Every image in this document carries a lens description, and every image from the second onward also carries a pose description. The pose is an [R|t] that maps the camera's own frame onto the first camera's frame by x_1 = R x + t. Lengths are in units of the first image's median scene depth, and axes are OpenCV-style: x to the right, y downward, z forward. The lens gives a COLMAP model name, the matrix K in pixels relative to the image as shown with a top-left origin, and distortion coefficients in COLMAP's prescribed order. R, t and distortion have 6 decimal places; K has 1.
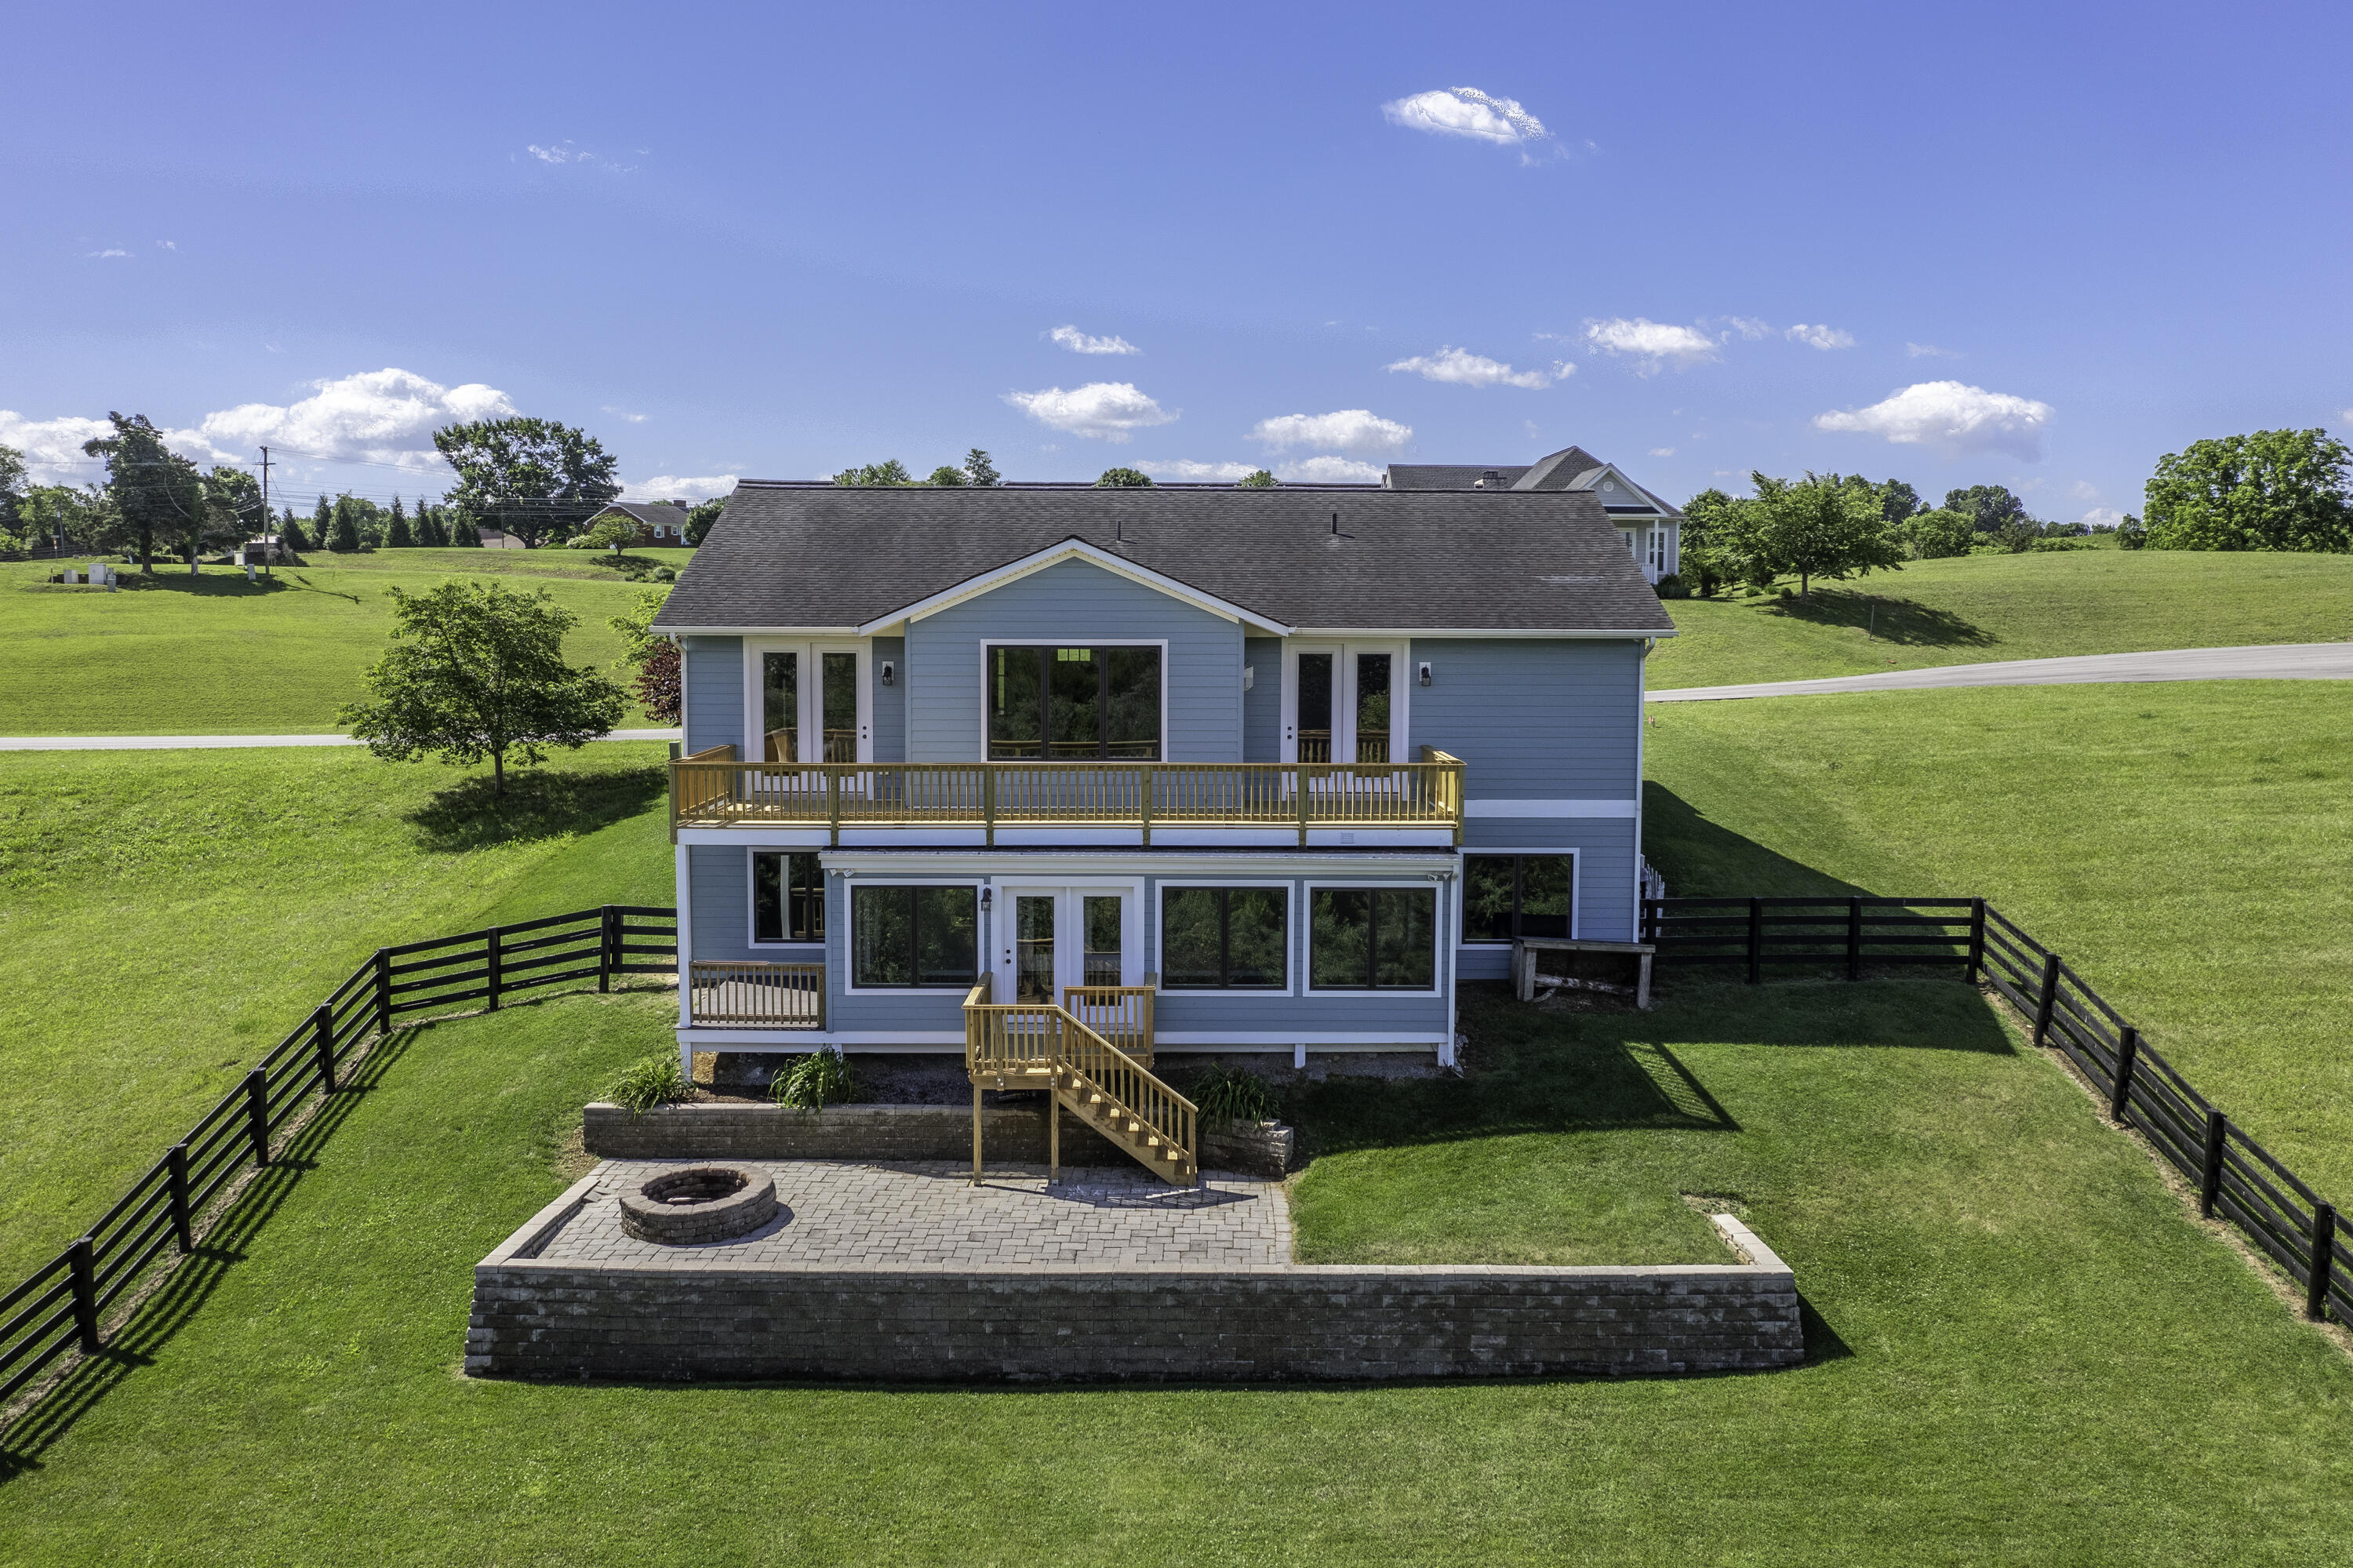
lens RADIAL K [[1885.3, 0, 1176.5], [0, 1885.3, 784.0], [0, 0, 1]] dist [-0.007374, 0.001438]
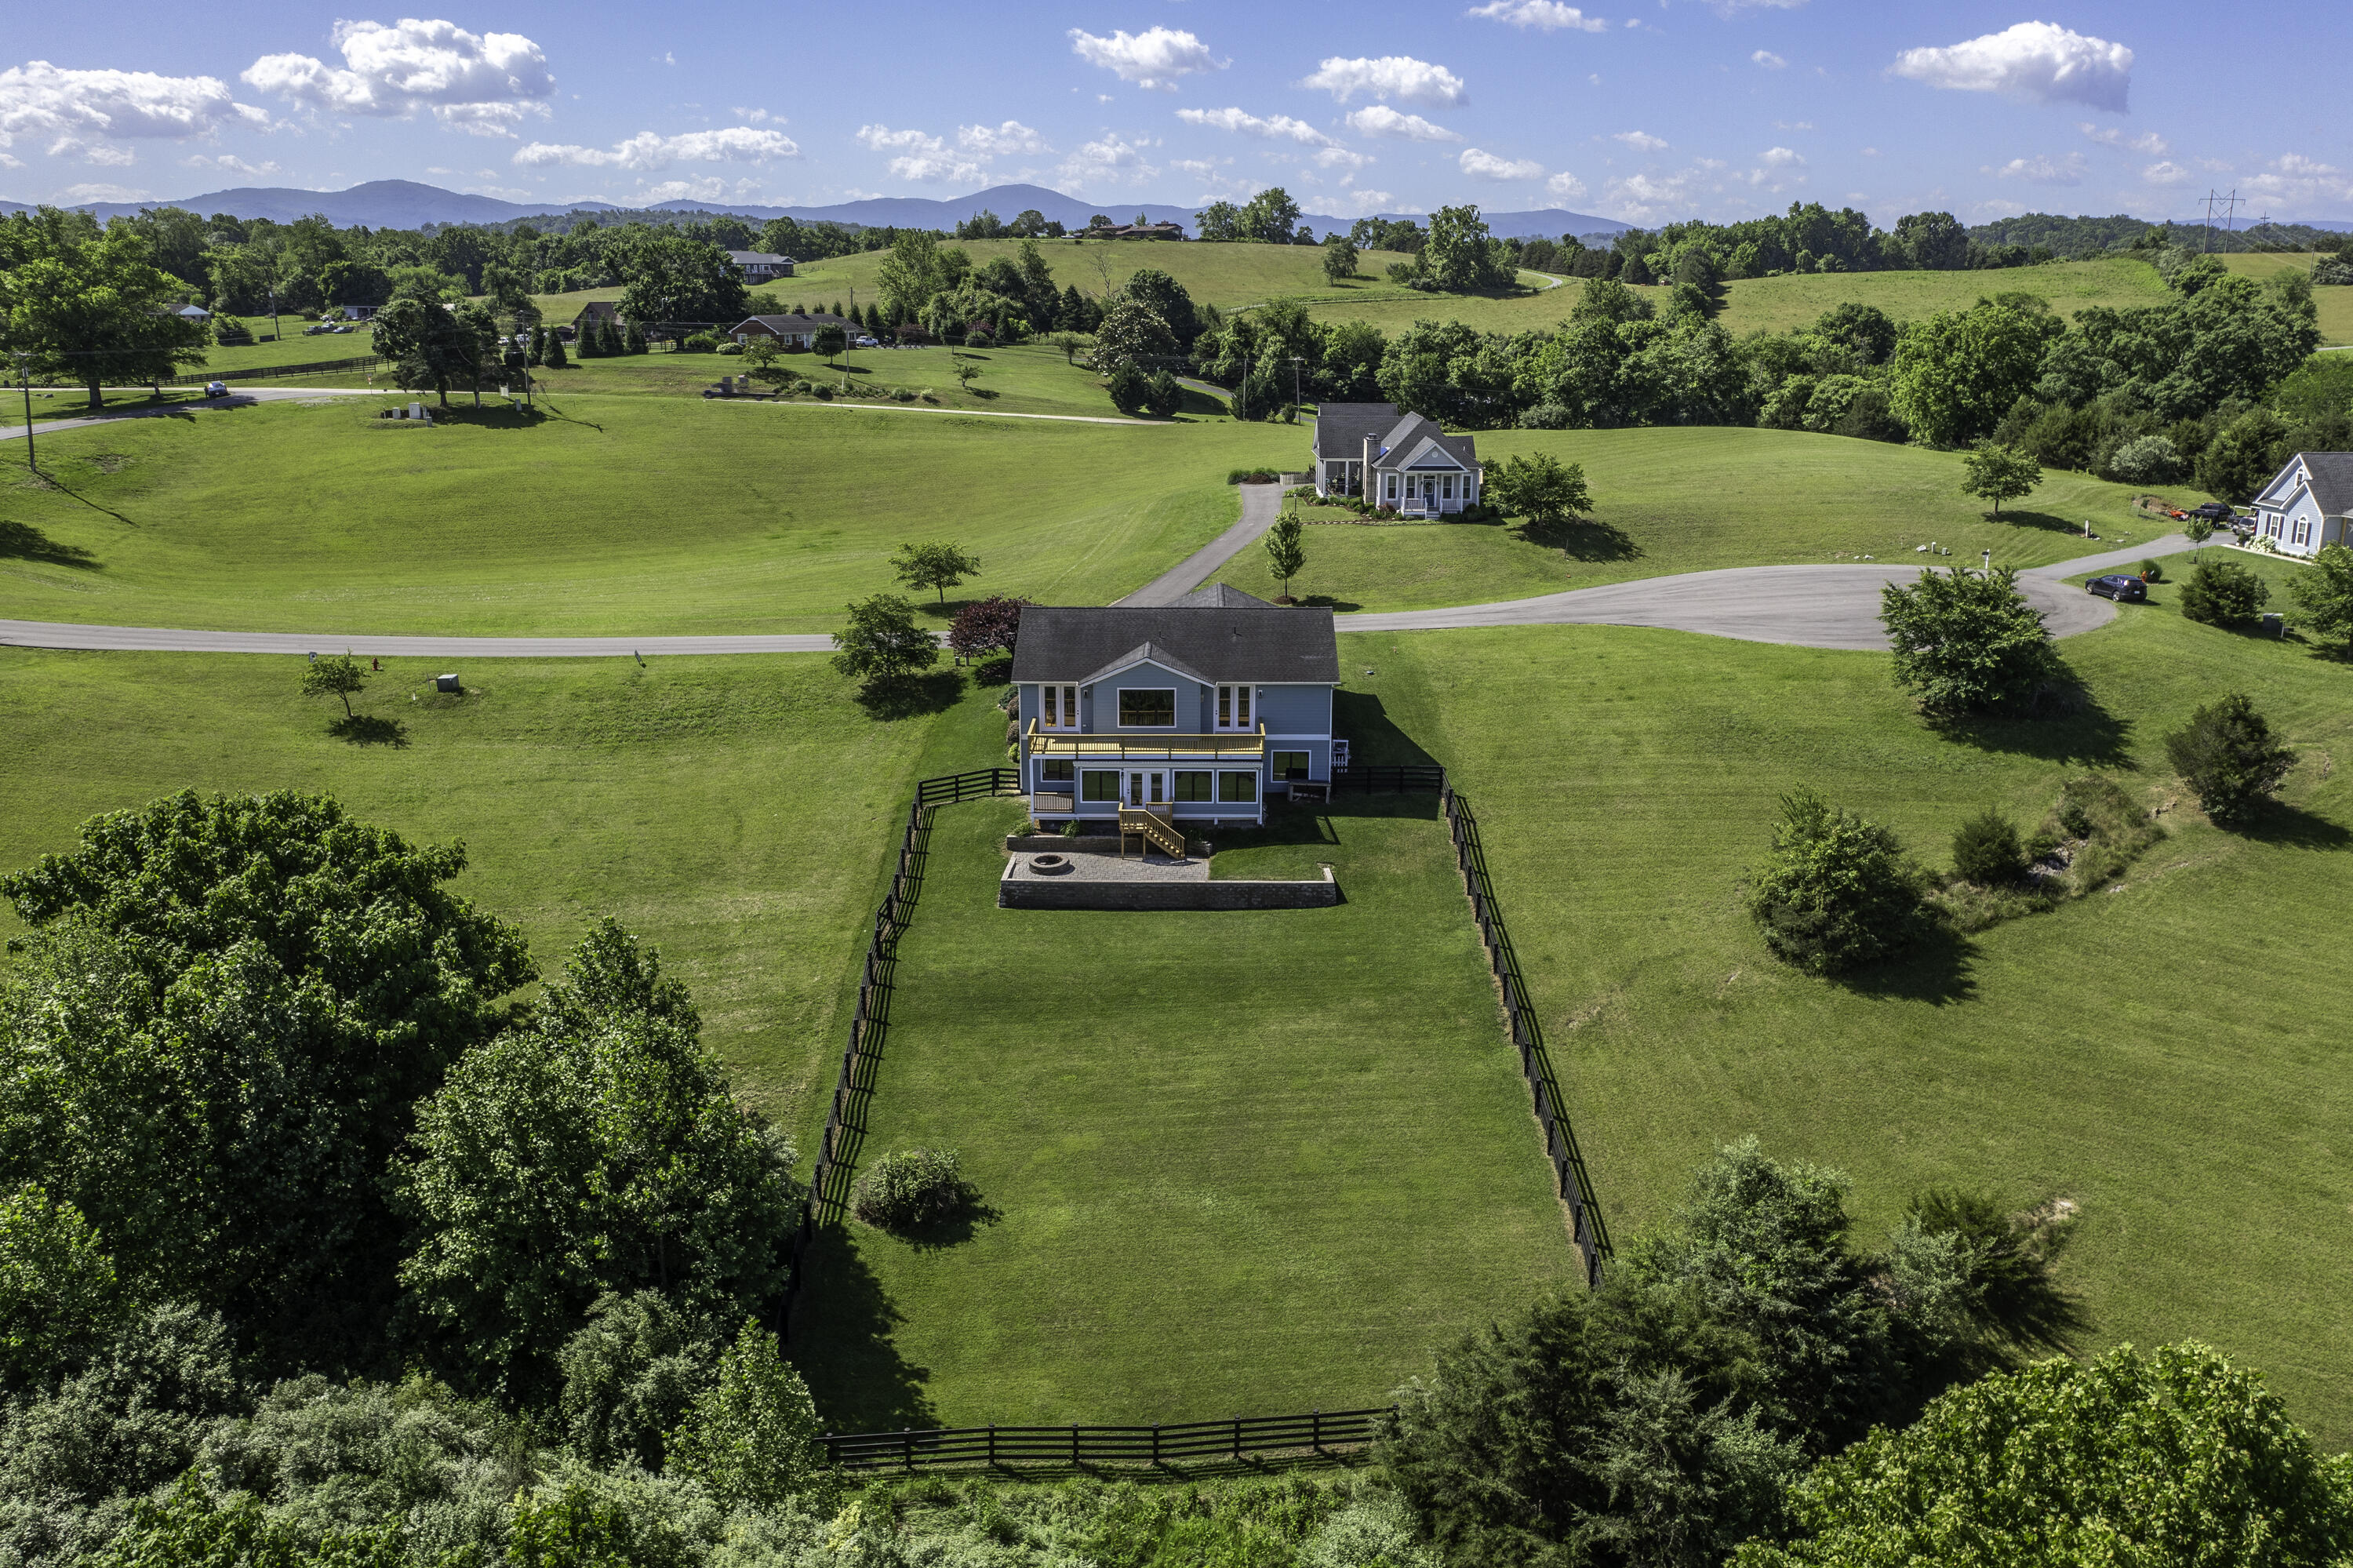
lens RADIAL K [[1885.3, 0, 1176.5], [0, 1885.3, 784.0], [0, 0, 1]] dist [-0.007374, 0.001438]
pose [[0.999933, 0.002128, -0.011372, 0.034789], [0.000007, 0.982830, 0.184513, -0.551826], [0.011569, -0.184500, 0.982764, -2.338197]]
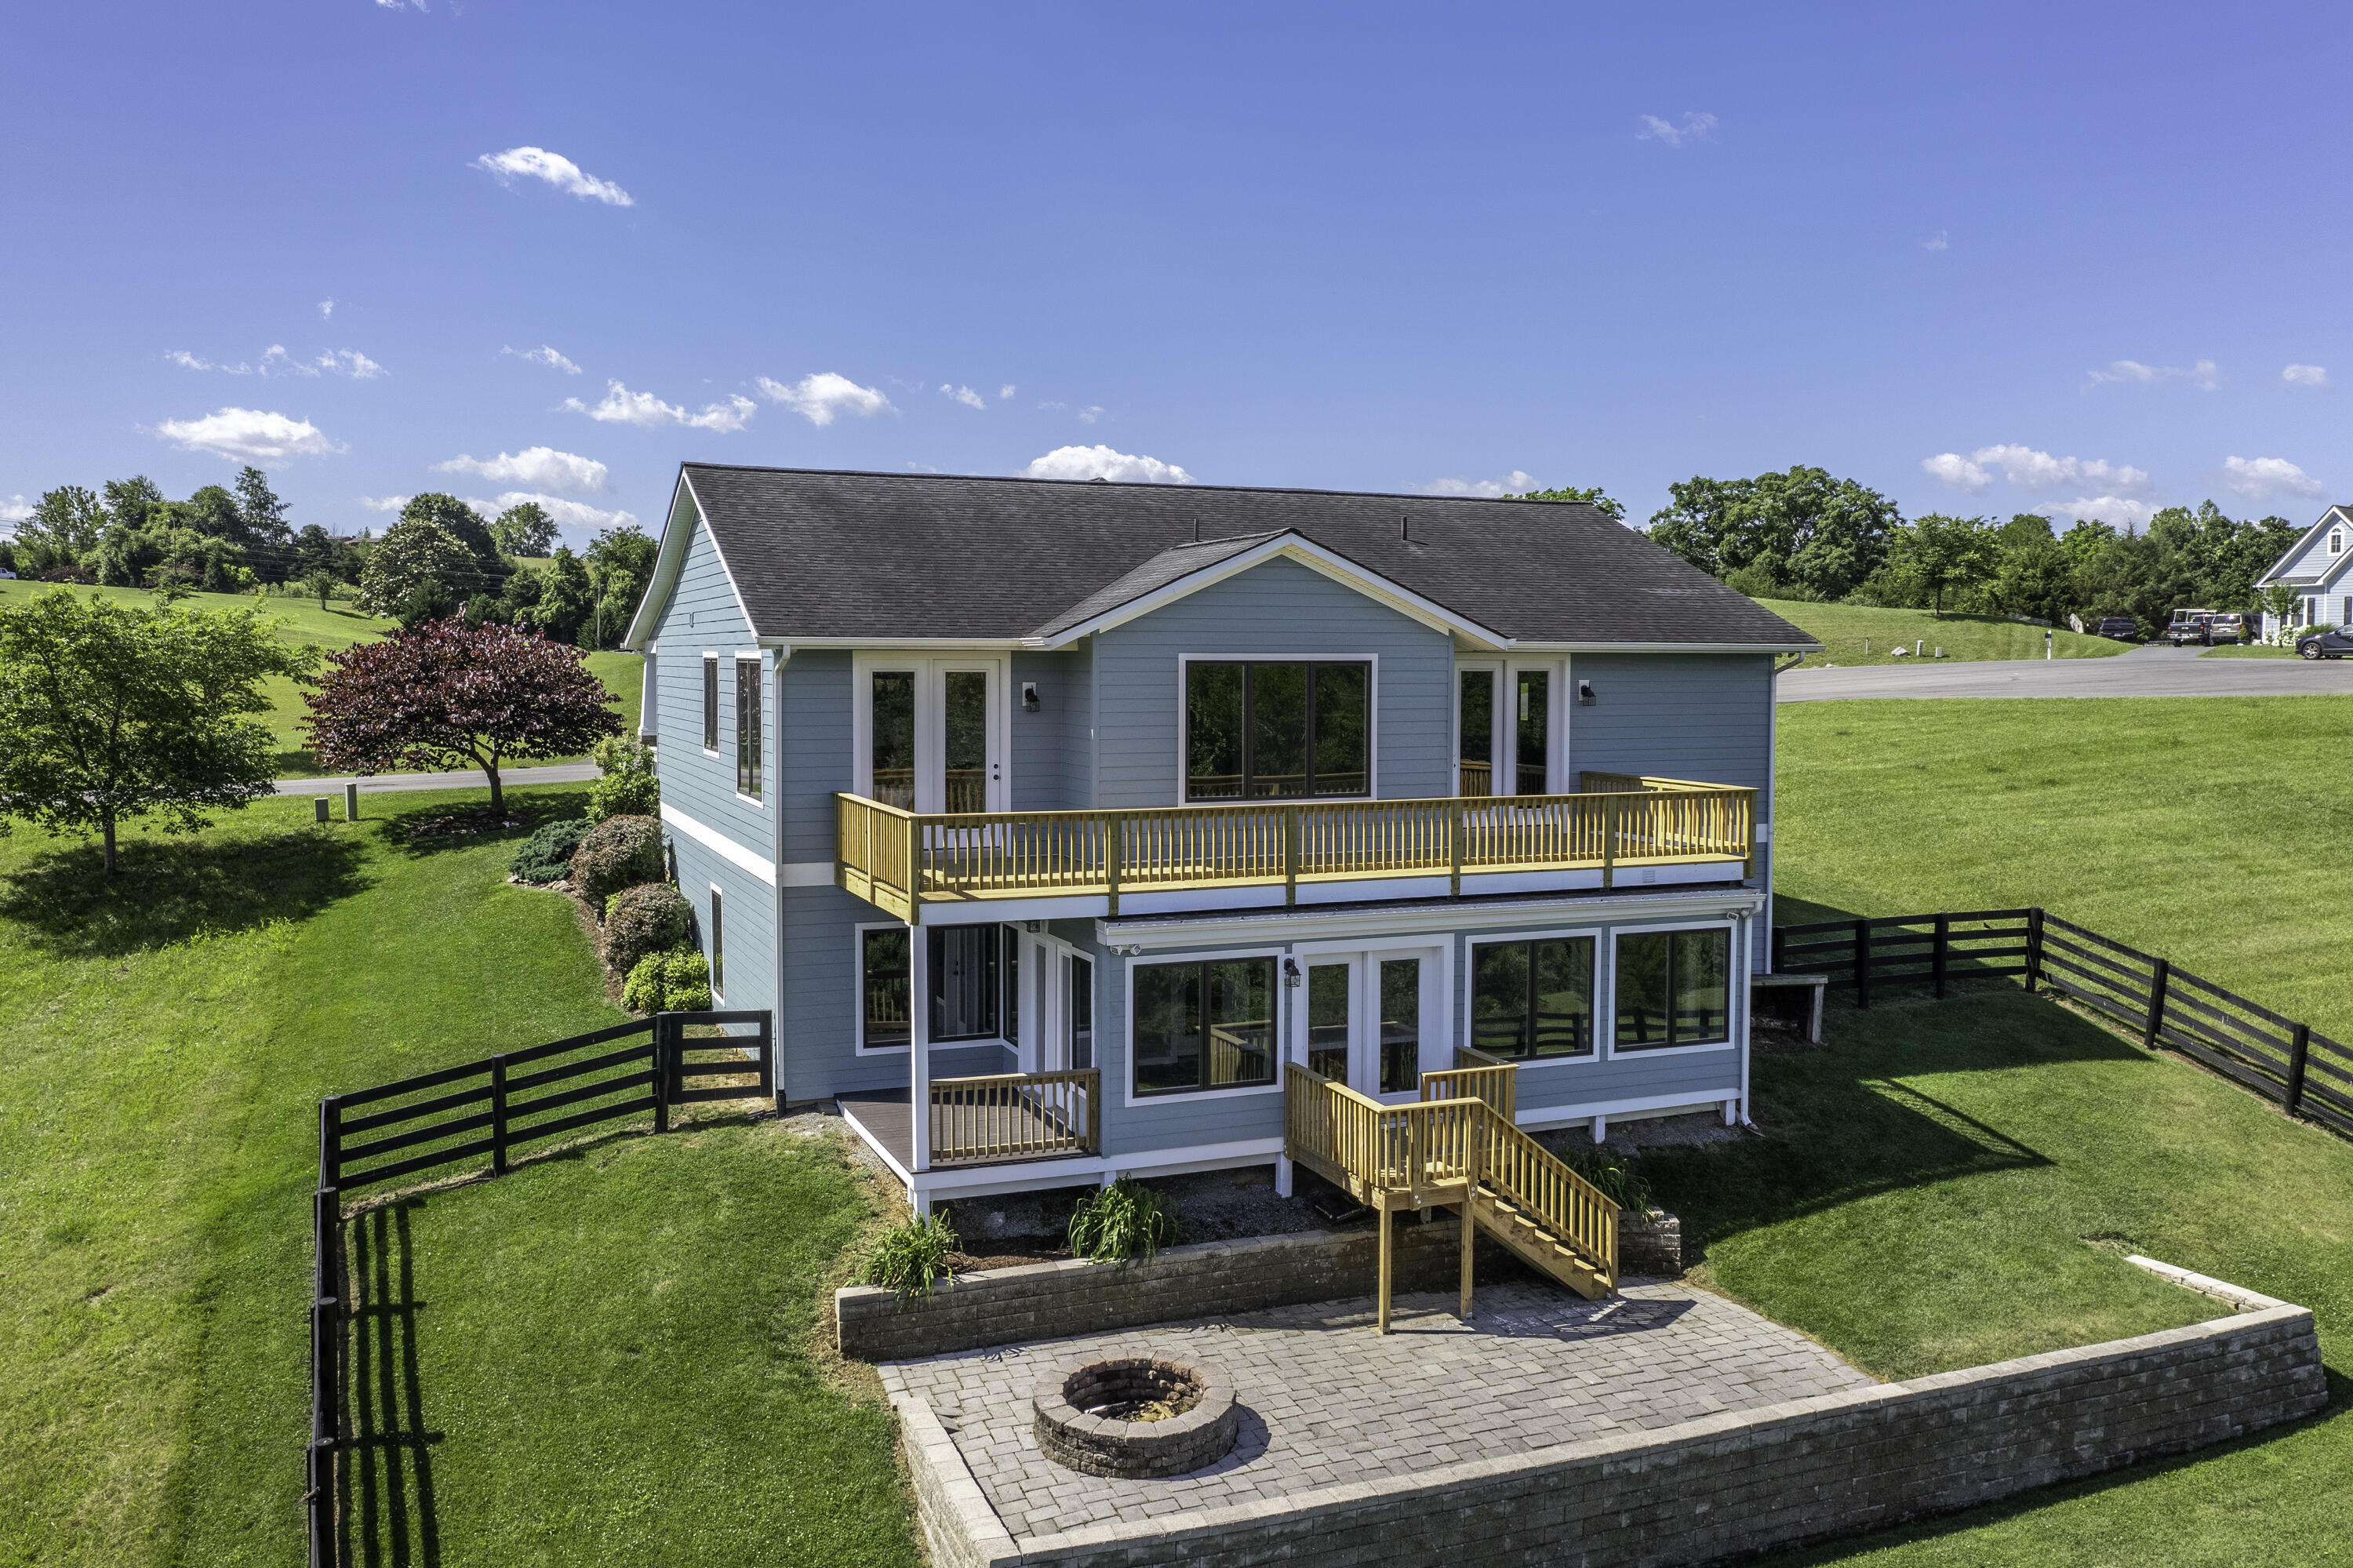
lens RADIAL K [[1867.3, 0, 1131.3], [0, 1867.3, 774.8], [0, 0, 1]] dist [-0.012957, 0.004997]
pose [[0.928117, -0.025399, 0.371421, -0.464510], [0.034891, 0.999213, -0.018857, -0.010839], [-0.370650, 0.030461, 0.928273, 0.284331]]
